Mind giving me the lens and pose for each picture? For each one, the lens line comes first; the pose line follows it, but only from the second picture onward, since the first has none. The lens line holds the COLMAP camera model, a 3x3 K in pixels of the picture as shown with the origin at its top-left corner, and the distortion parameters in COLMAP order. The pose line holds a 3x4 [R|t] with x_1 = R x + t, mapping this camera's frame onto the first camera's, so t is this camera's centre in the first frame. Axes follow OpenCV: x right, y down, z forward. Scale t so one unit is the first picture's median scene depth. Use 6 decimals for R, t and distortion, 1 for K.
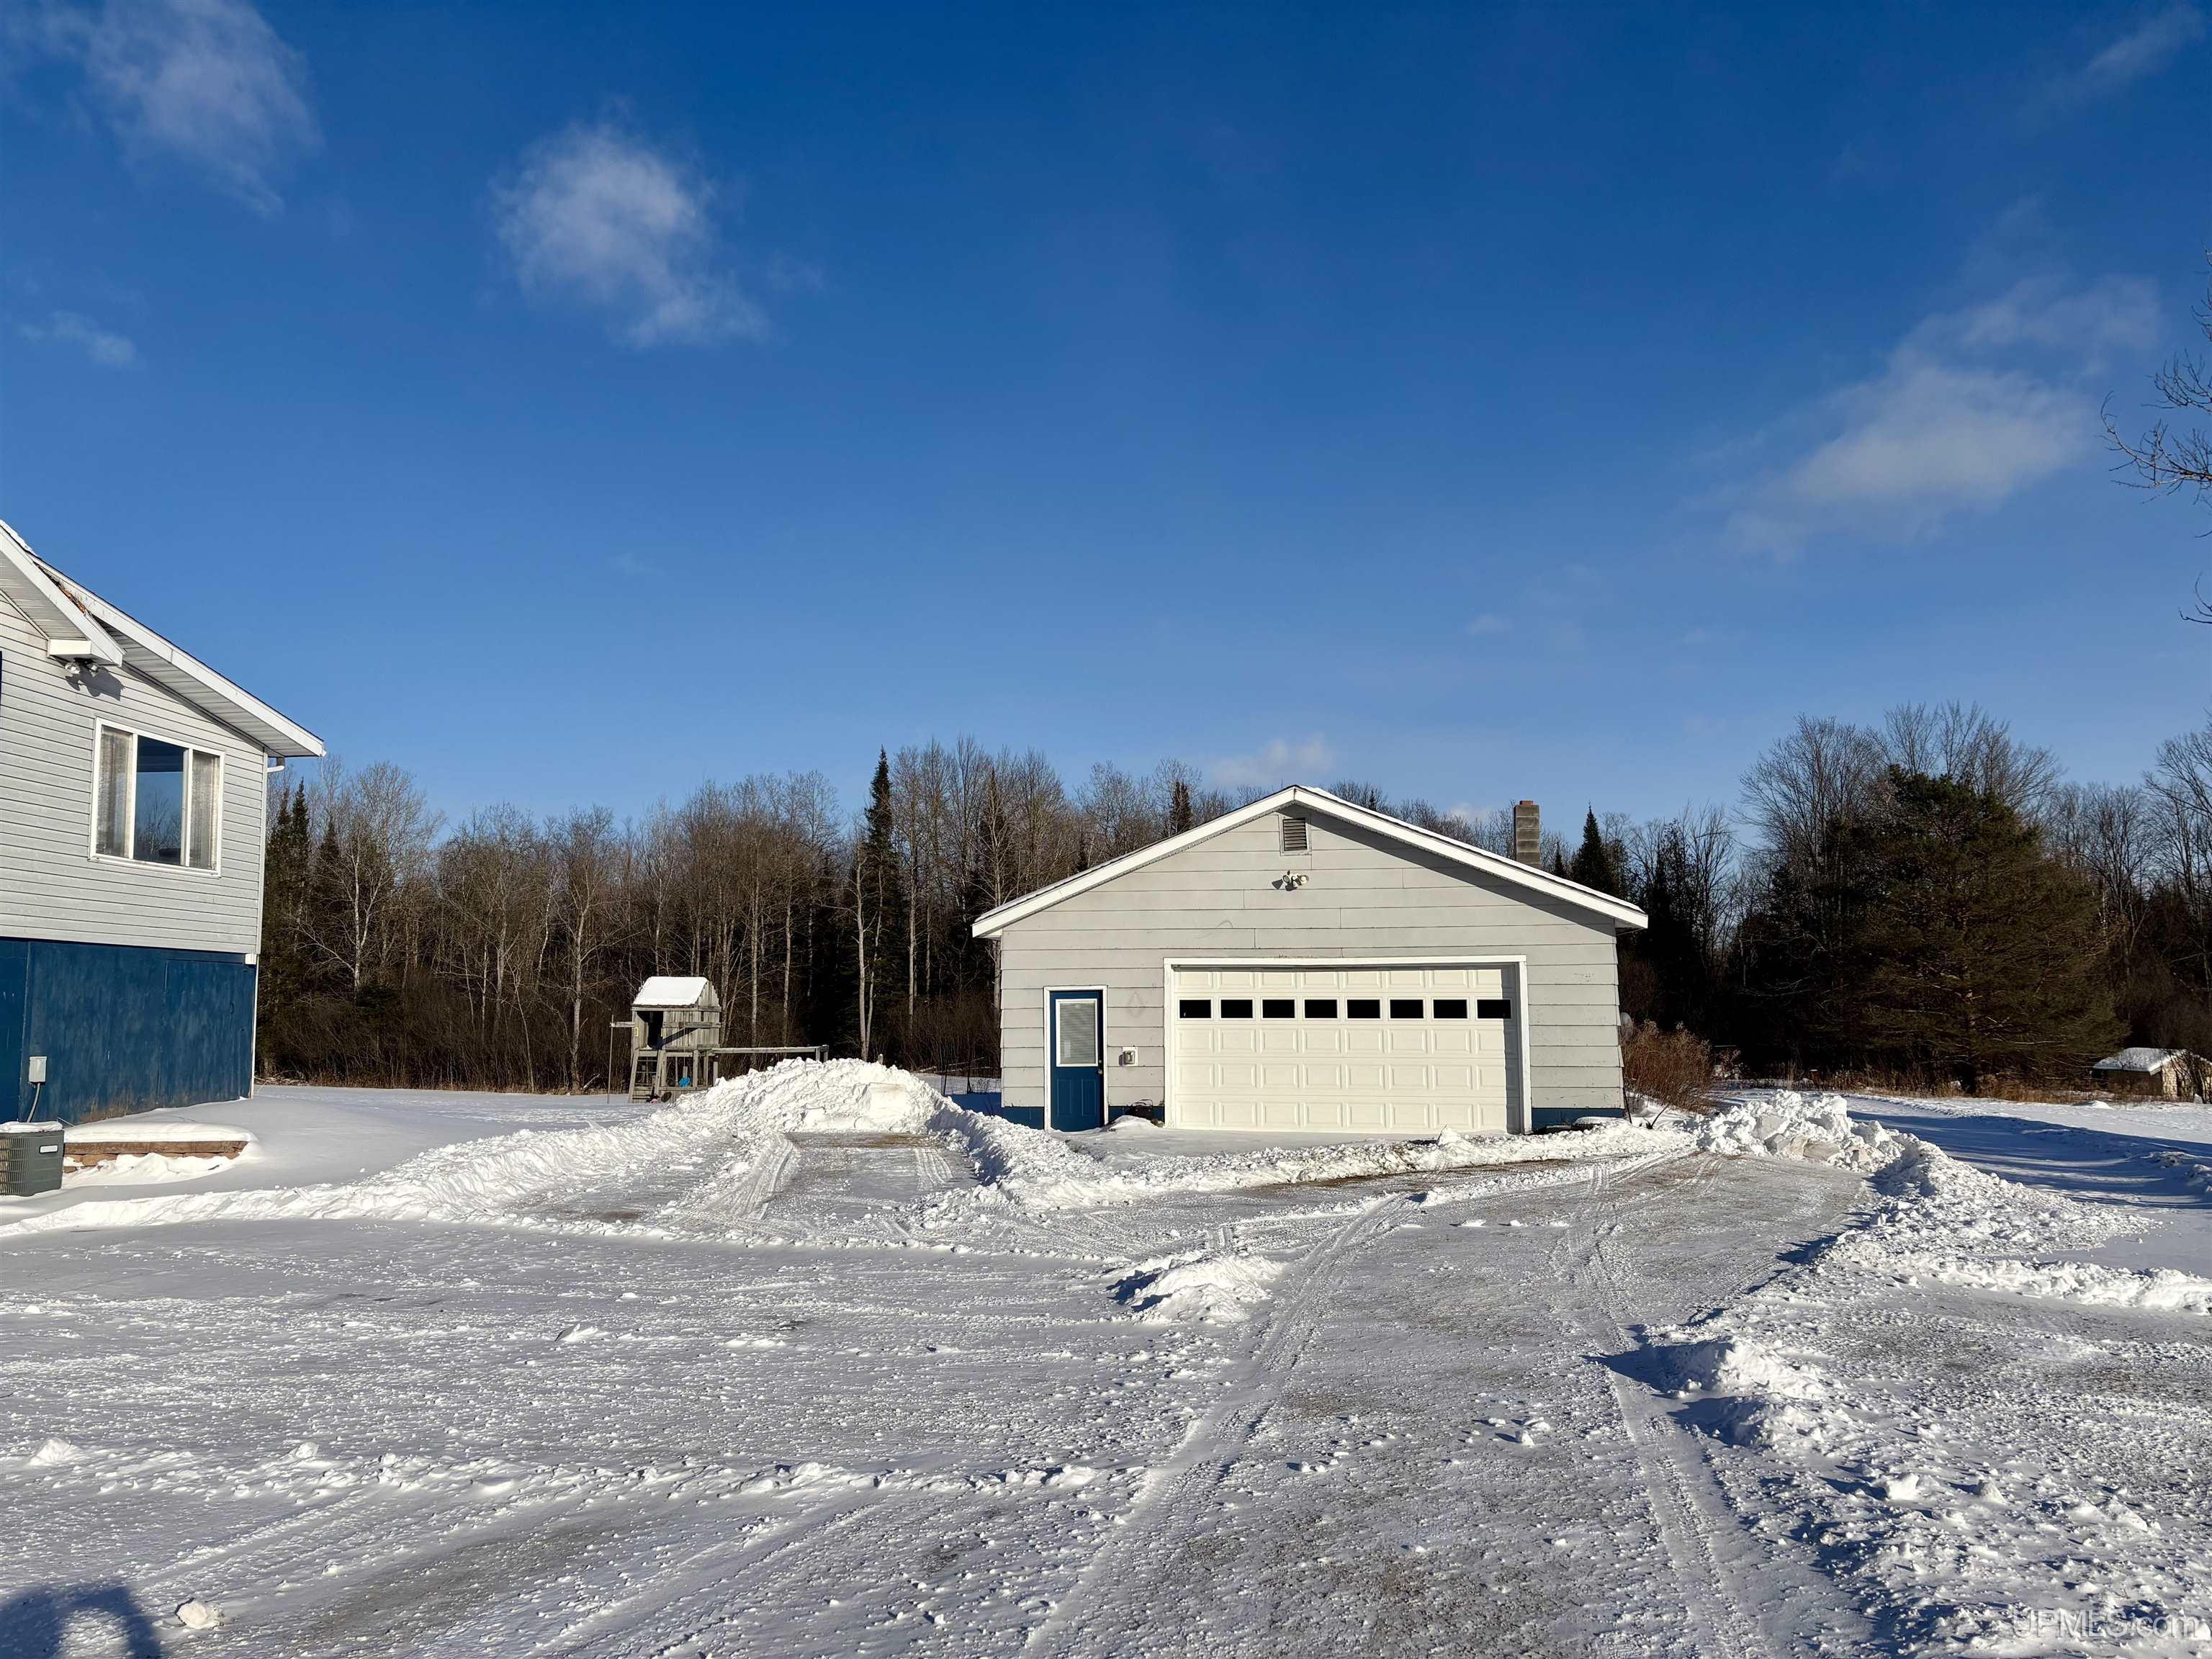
lens RADIAL K [[1696.2, 0, 1126.0], [0, 1696.2, 768.9], [0, 0, 1]] dist [0.030082, -0.001078]
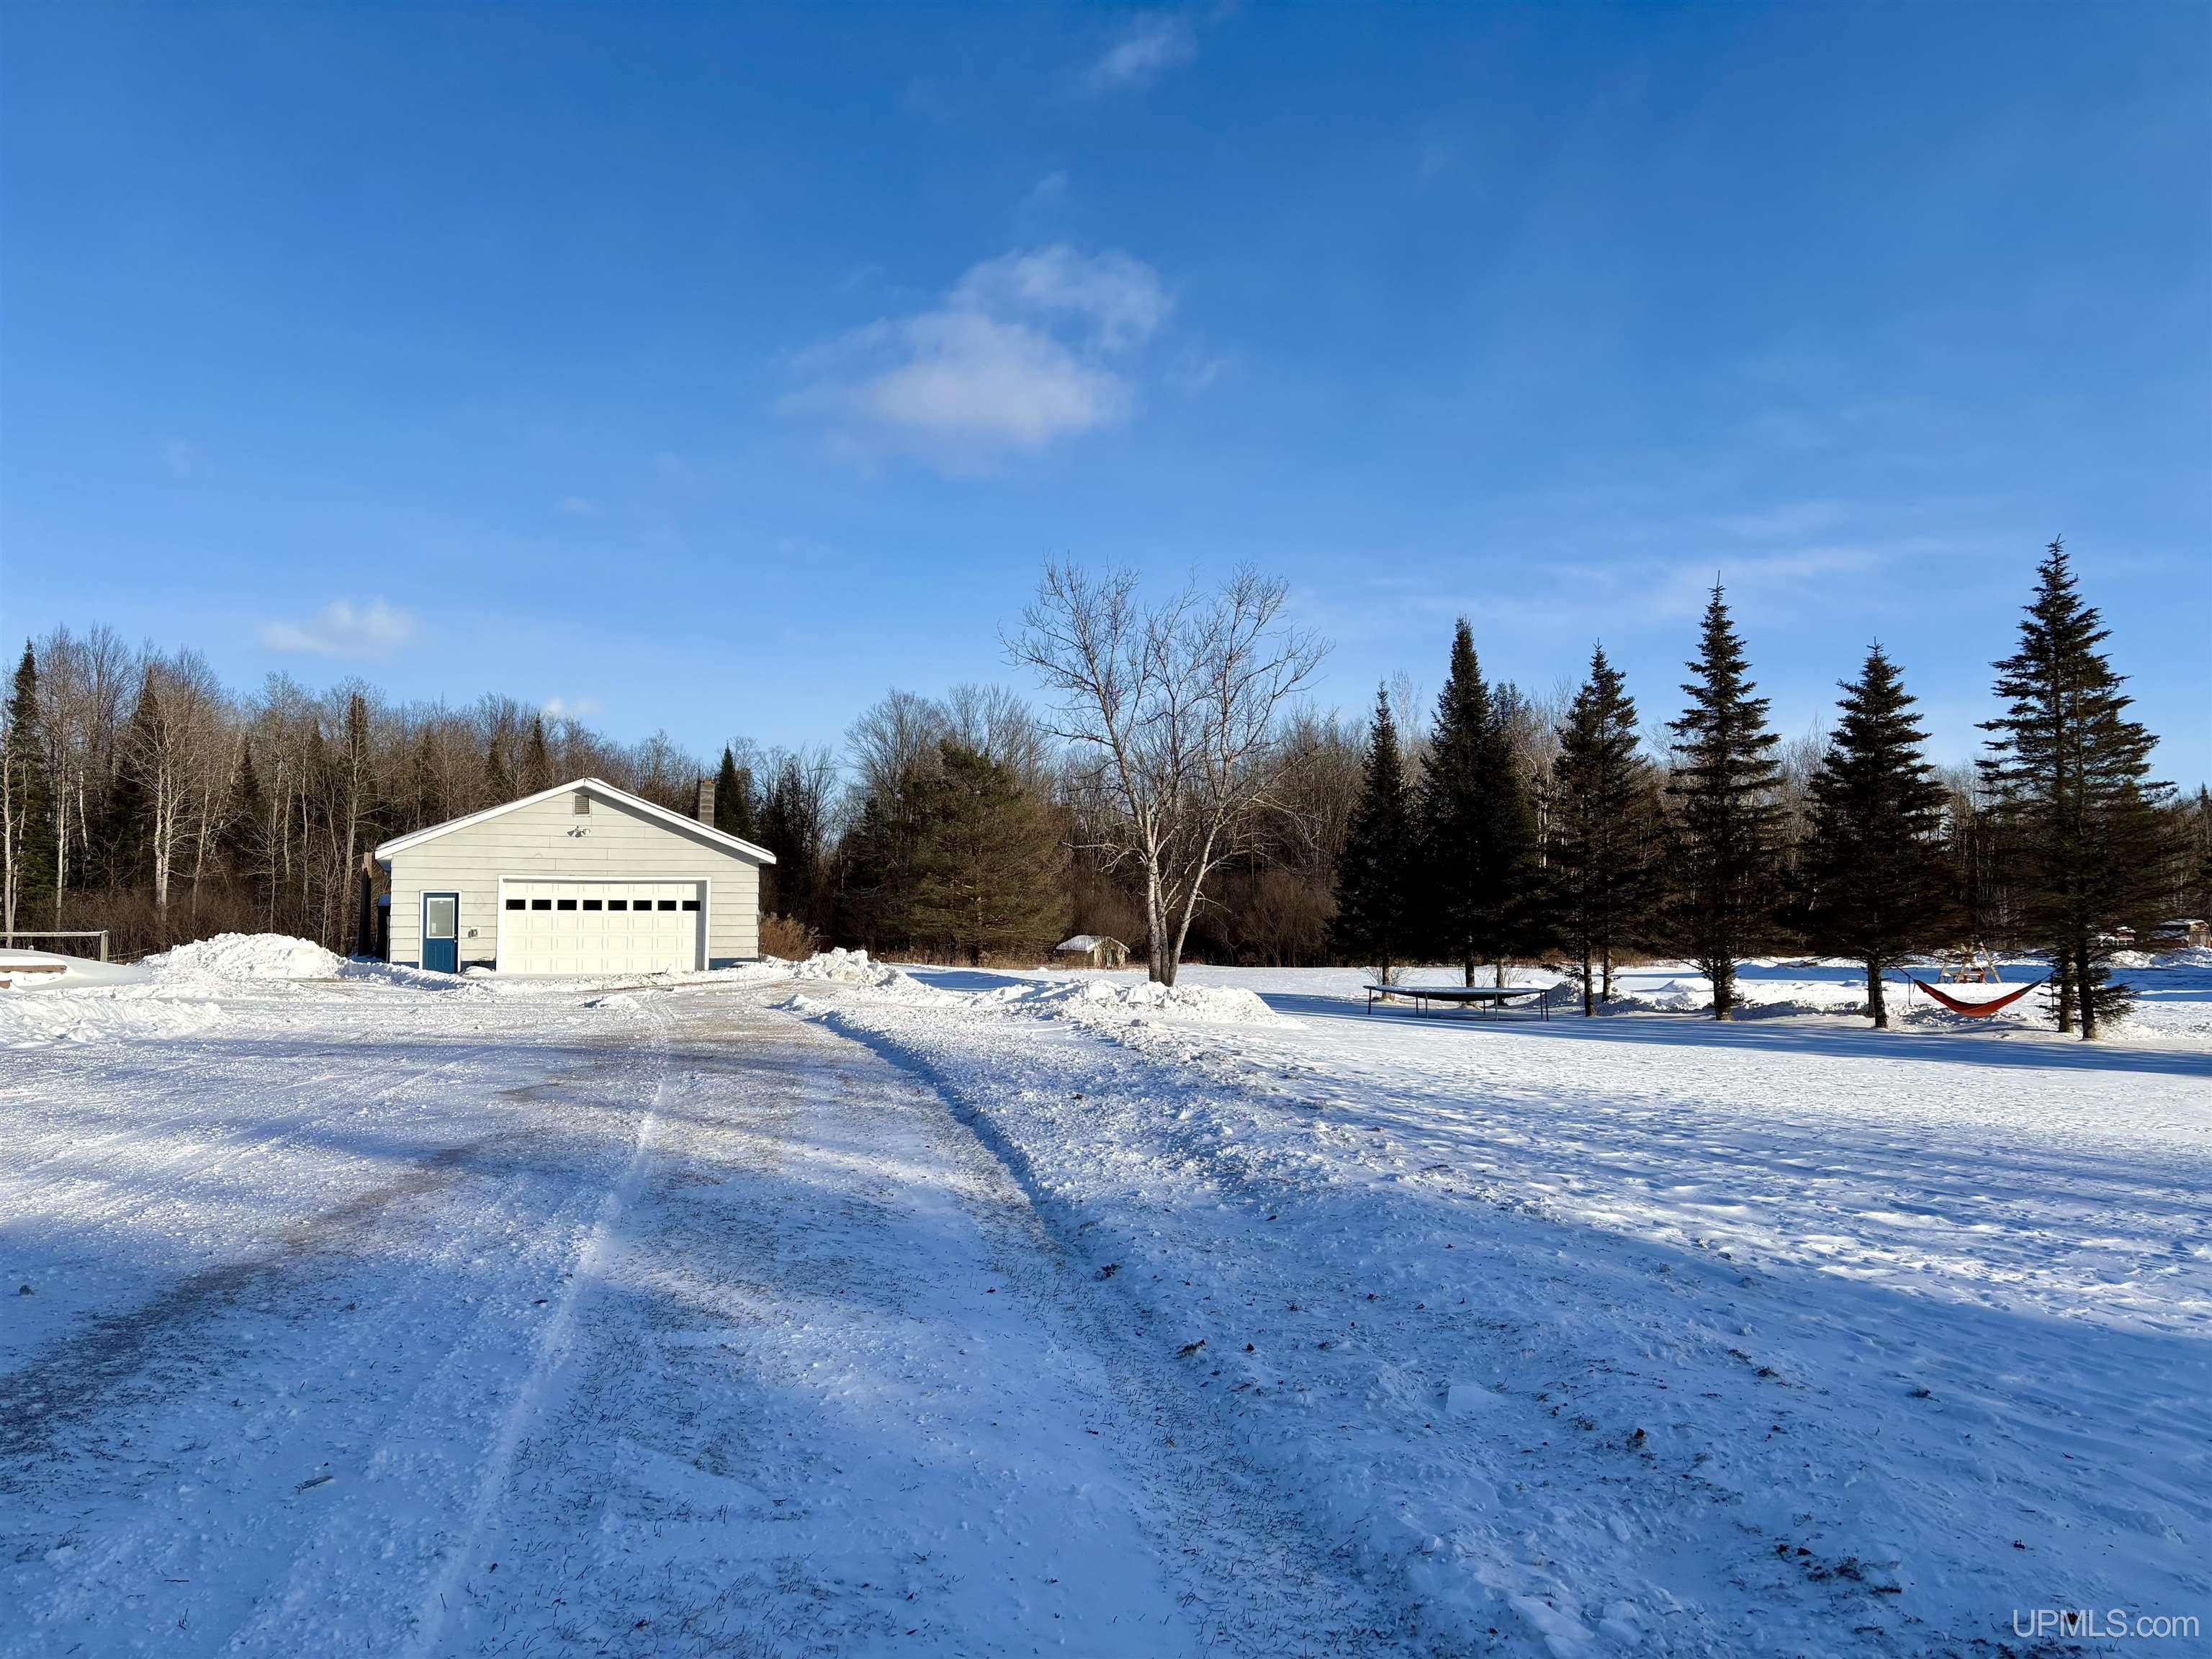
lens RADIAL K [[1679.9, 0, 1107.0], [0, 1679.9, 832.7], [0, 0, 1]] dist [-0.068363, -0.002168]
pose [[0.877844, 0.028247, 0.478114, -0.236744], [-0.073136, 0.994458, 0.075529, -0.098028], [-0.473331, -0.101270, 0.875044, -0.723885]]
